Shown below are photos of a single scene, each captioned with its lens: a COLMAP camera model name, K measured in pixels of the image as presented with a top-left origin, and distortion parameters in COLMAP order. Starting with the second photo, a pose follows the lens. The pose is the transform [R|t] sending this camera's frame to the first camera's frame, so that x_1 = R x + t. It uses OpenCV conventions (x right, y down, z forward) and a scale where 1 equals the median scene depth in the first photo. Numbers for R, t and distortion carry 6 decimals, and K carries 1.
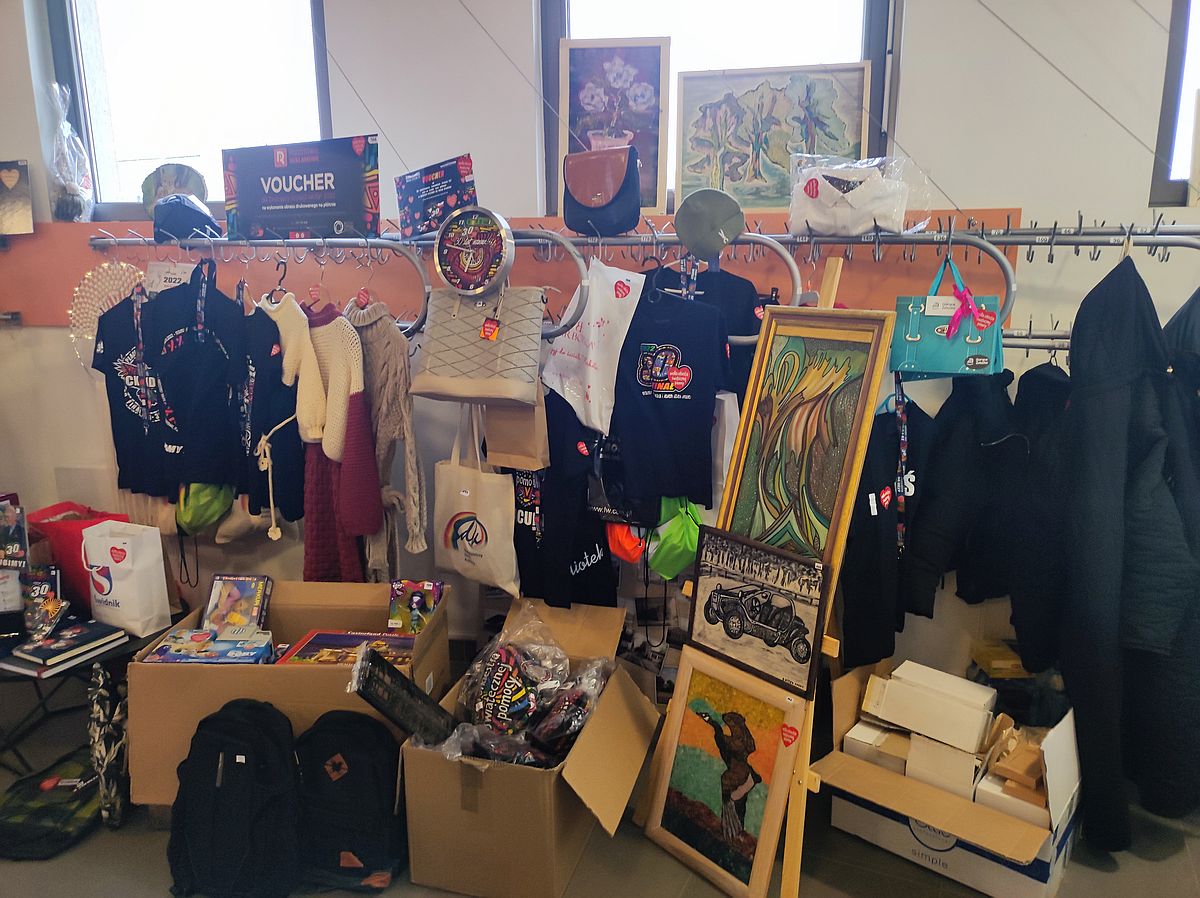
lens RADIAL K [[882.9, 0, 600.0], [0, 882.9, 449.0], [0, 0, 1]] dist [0.031542, -0.019223]
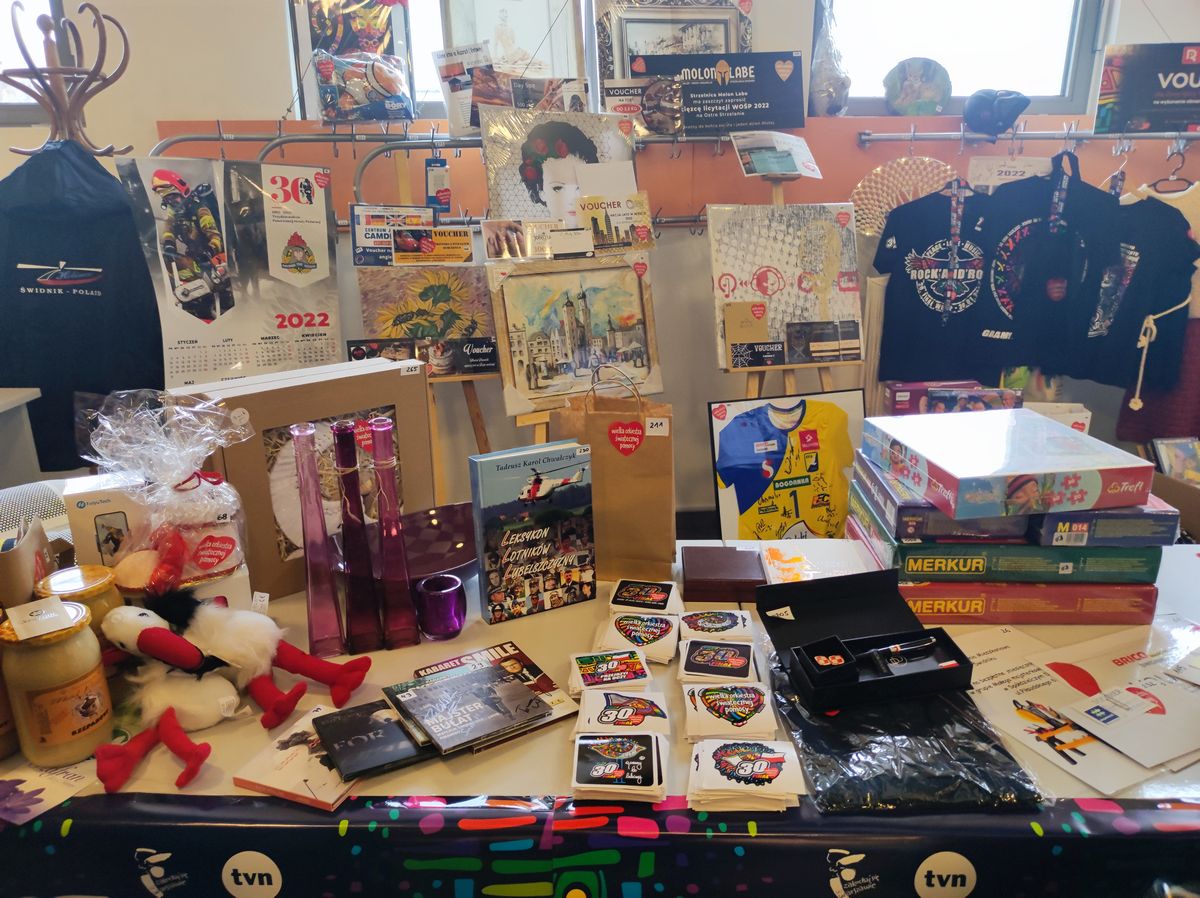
lens RADIAL K [[882.9, 0, 600.0], [0, 882.9, 449.0], [0, 0, 1]] dist [0.031542, -0.019223]
pose [[0.965661, -0.079174, 0.247449, -1.329778], [0.054800, 0.993078, 0.103892, -0.002260], [-0.253961, -0.086765, 0.963315, 0.087326]]
